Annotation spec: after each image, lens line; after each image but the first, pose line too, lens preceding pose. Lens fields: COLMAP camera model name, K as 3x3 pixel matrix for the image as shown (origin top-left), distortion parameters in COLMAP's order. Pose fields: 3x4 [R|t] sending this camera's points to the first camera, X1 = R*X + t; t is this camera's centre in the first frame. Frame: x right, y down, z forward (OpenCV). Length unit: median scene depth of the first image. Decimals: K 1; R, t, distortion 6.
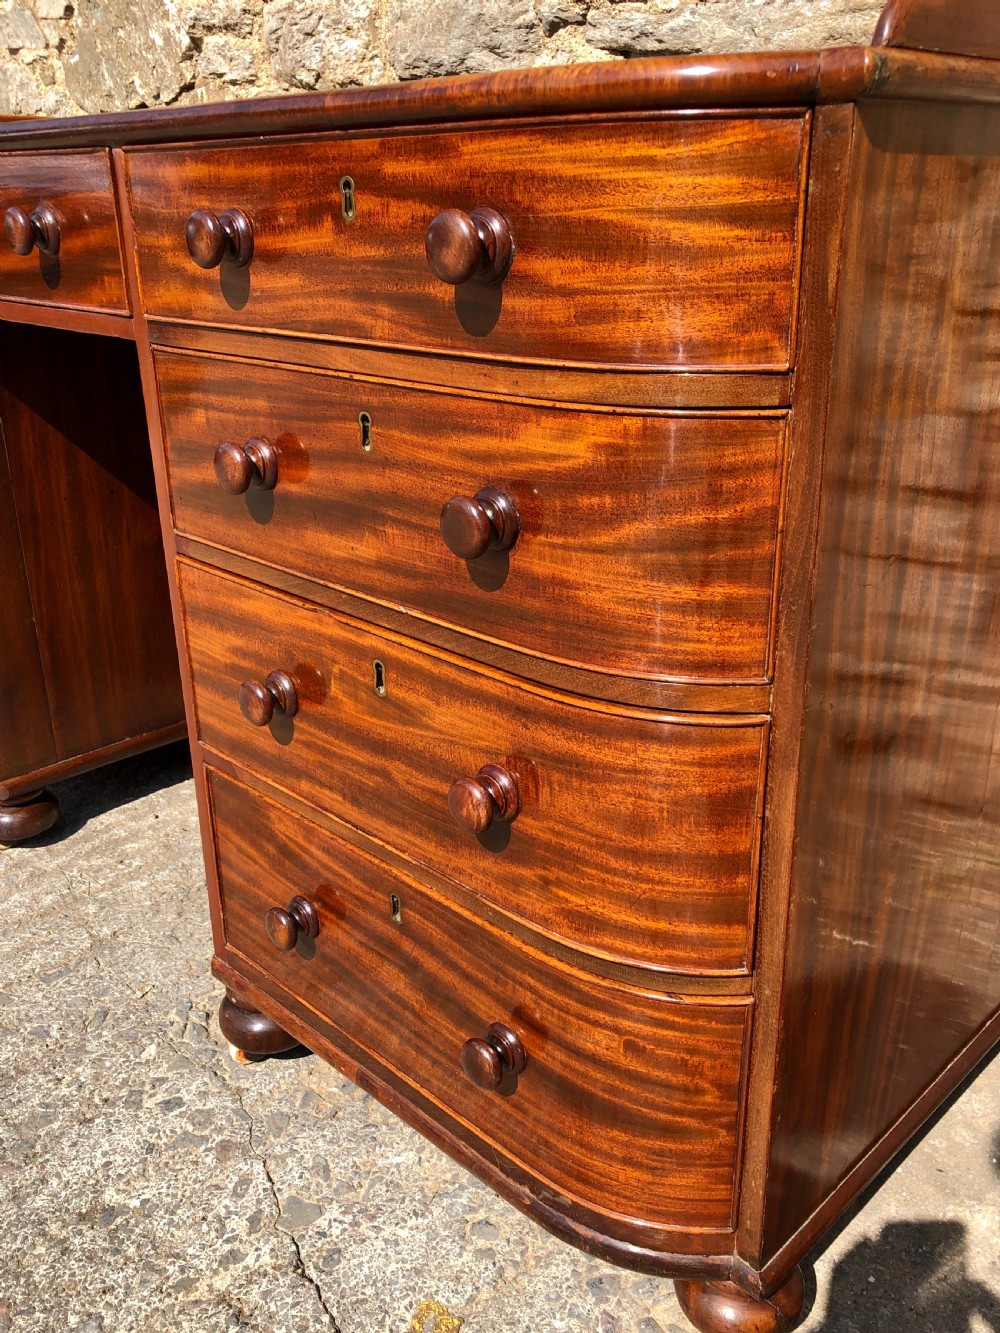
lens RADIAL K [[1165.1, 0, 507.8], [0, 1165.1, 664.9], [0, 0, 1]] dist [0.022216, -0.002885]
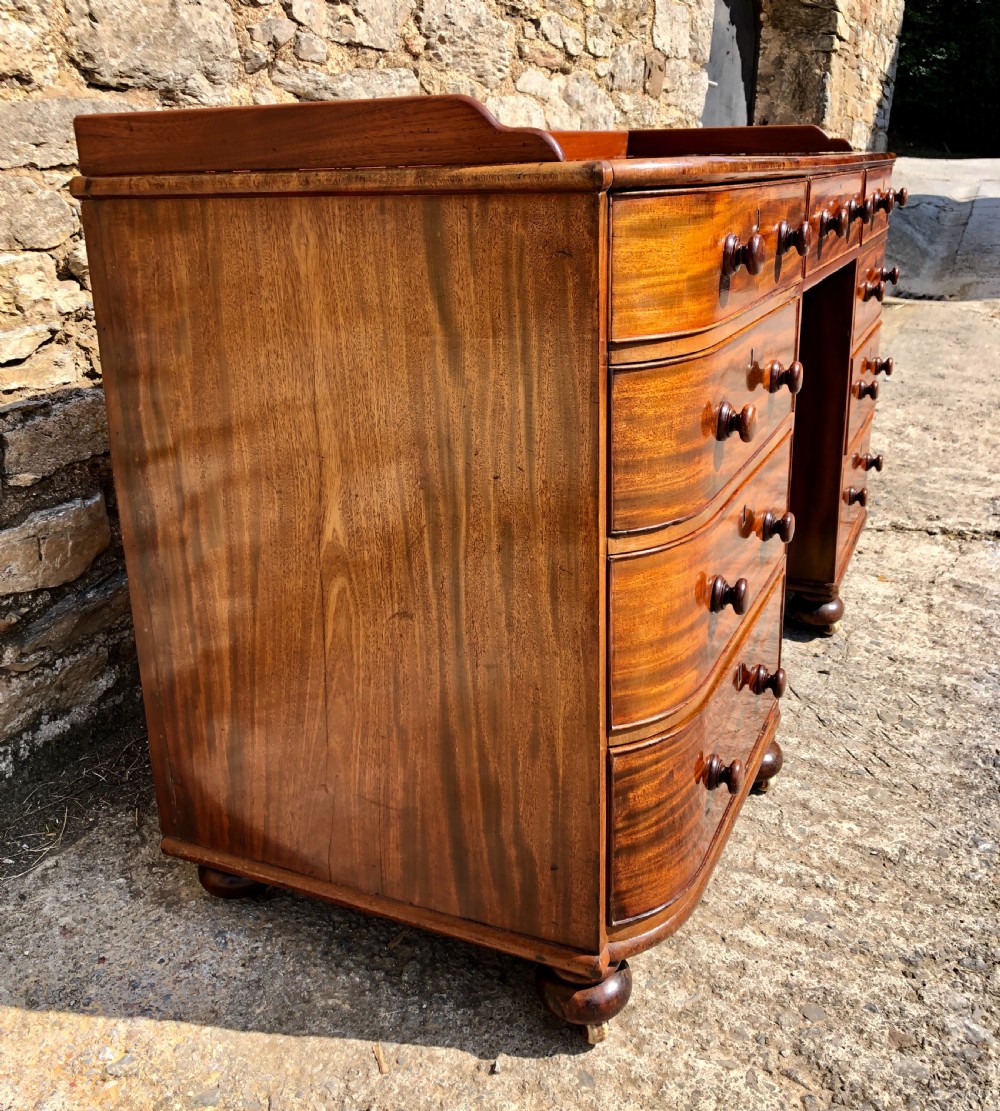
lens RADIAL K [[1094.5, 0, 510.3], [0, 1094.5, 506.4], [0, 0, 1]] dist [0.014661, 0.000000]
pose [[-0.350774, -0.266752, 0.897664, -1.621984], [0.375859, 0.837871, 0.395856, -0.749188], [-0.857722, 0.476251, -0.193642, 1.740217]]
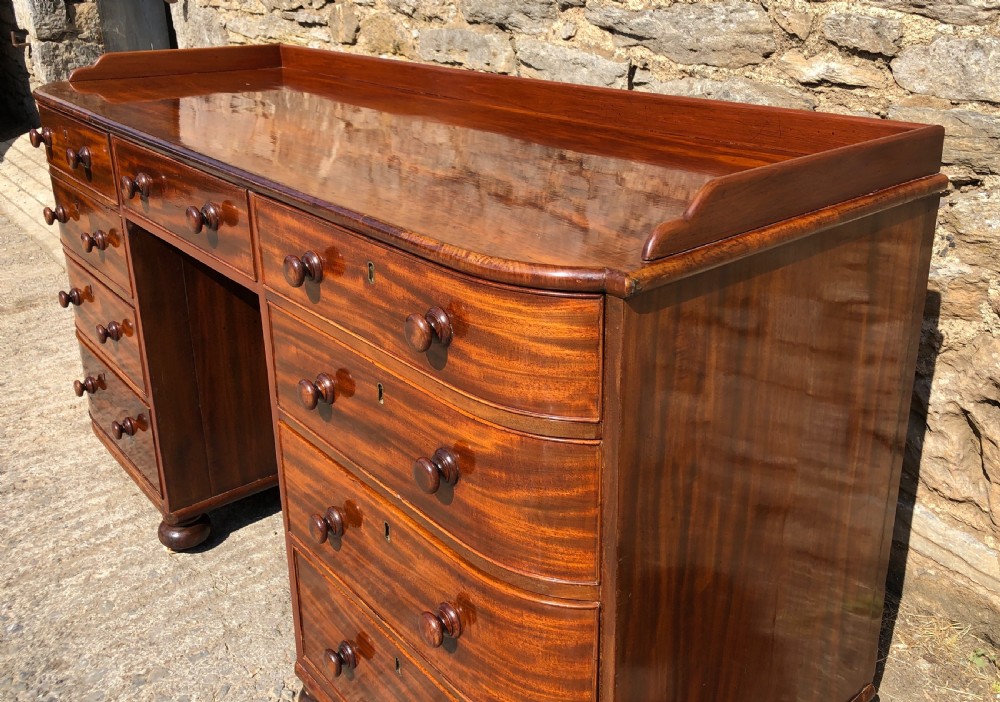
lens RADIAL K [[906.4, 0, 517.6], [0, 906.4, 283.4], [0, 0, 1]] dist [0.016499, 0.000000]
pose [[0.996758, 0.032750, -0.073497, 0.109749], [-0.036123, 0.998332, -0.045044, -0.204566], [0.071899, 0.047553, 0.996278, -0.191555]]
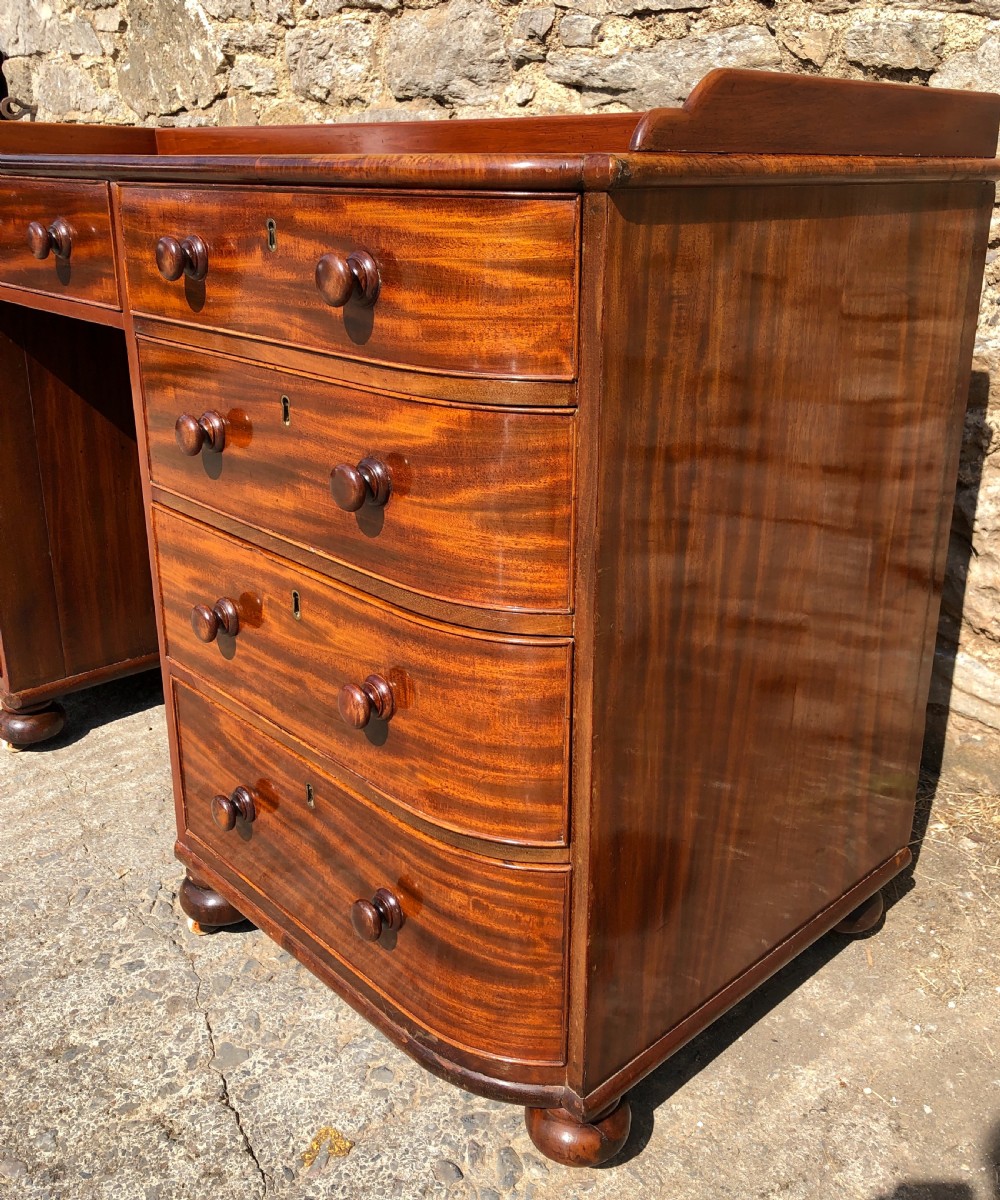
lens RADIAL K [[1120.4, 0, 517.9], [0, 1120.4, 558.3], [0, 0, 1]] dist [0.020475, 0.000000]
pose [[0.999359, 0.029674, -0.020009, 0.108269], [-0.030648, 0.998265, -0.050281, 0.010646], [0.018482, 0.050862, 0.998535, -0.144390]]
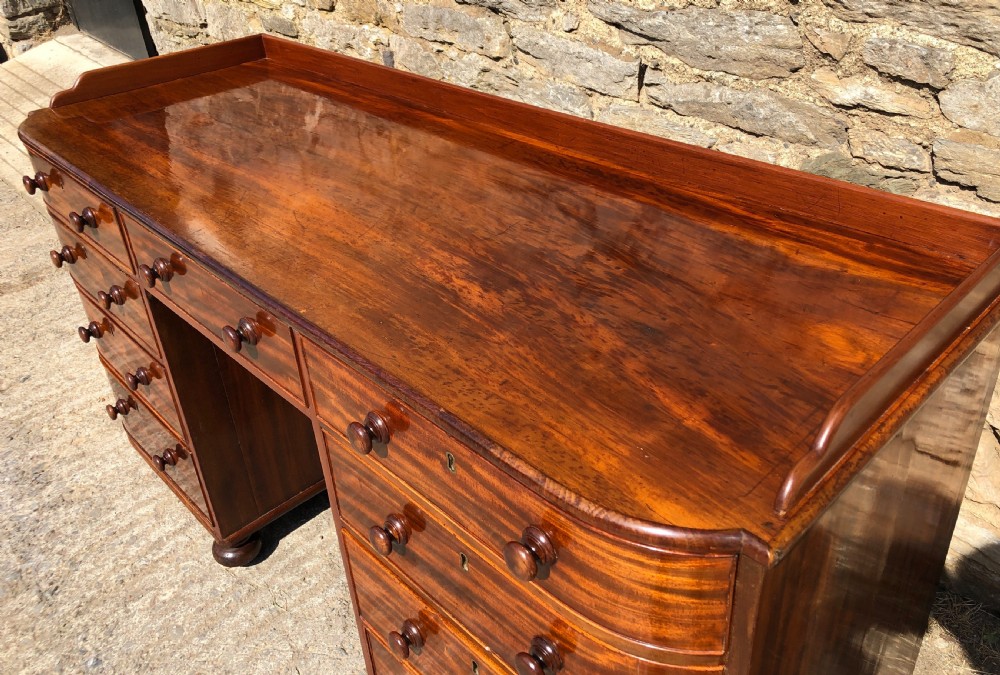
lens RADIAL K [[827.1, 0, 502.3], [0, 827.1, 292.2], [0, 0, 1]] dist [0.006367, 0.014712]
pose [[0.998761, -0.027776, -0.041299, -0.007093], [0.033443, 0.989076, 0.143560, -0.491331], [0.036861, -0.144763, 0.988780, -0.057099]]
